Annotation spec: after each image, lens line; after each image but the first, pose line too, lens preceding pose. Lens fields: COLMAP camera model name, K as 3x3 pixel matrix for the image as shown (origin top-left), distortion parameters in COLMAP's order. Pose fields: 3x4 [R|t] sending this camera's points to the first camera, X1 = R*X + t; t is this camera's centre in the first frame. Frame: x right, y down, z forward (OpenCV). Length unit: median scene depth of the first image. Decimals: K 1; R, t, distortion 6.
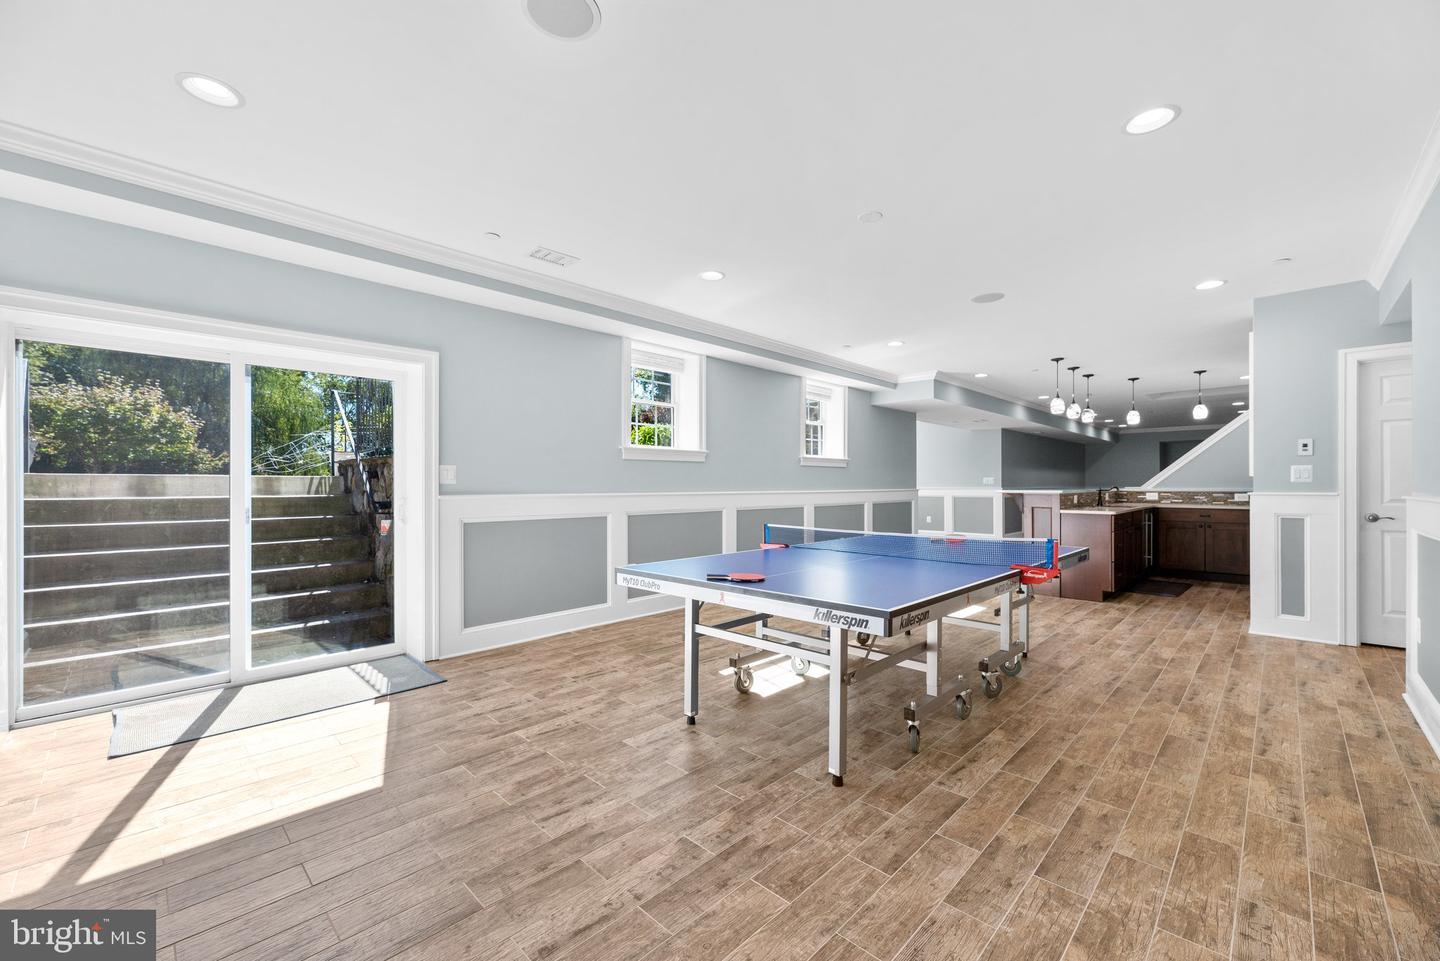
lens RADIAL K [[576.6, 0, 719.7], [0, 576.6, 482.7], [0, 0, 1]] dist [0.001714, 0.000021]
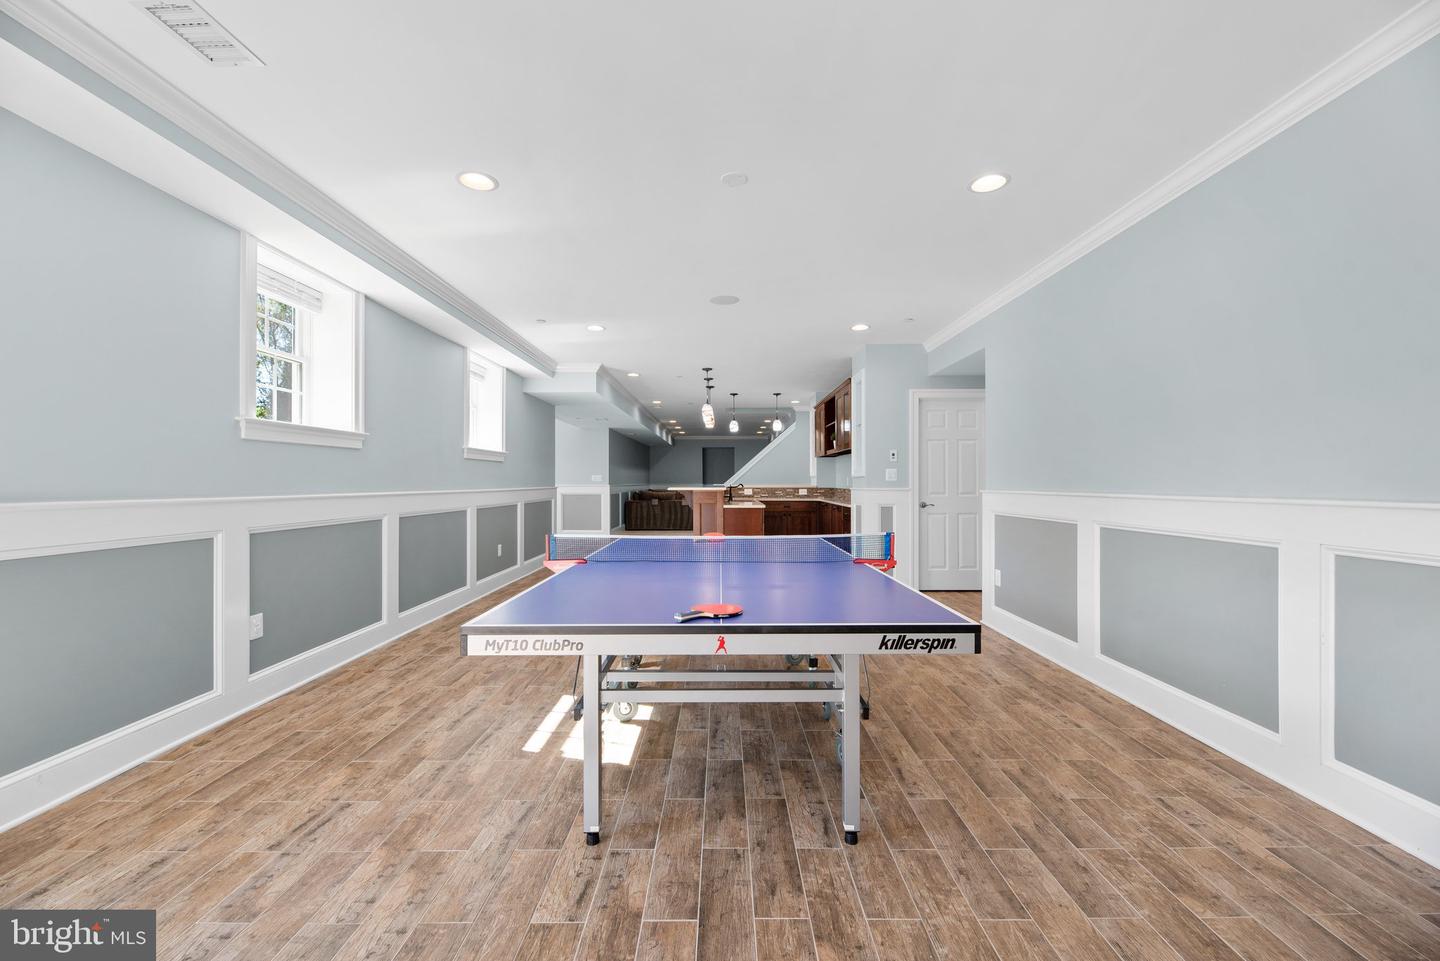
lens RADIAL K [[584.9, 0, 720.0], [0, 584.9, 480.5], [0, 0, 1]] dist [0.001681, -0.003775]
pose [[0.718341, 0.002945, 0.695685, -0.352315], [-0.003499, 0.999994, -0.000620, 0.000906], [-0.695682, -0.001989, 0.718347, 0.353082]]
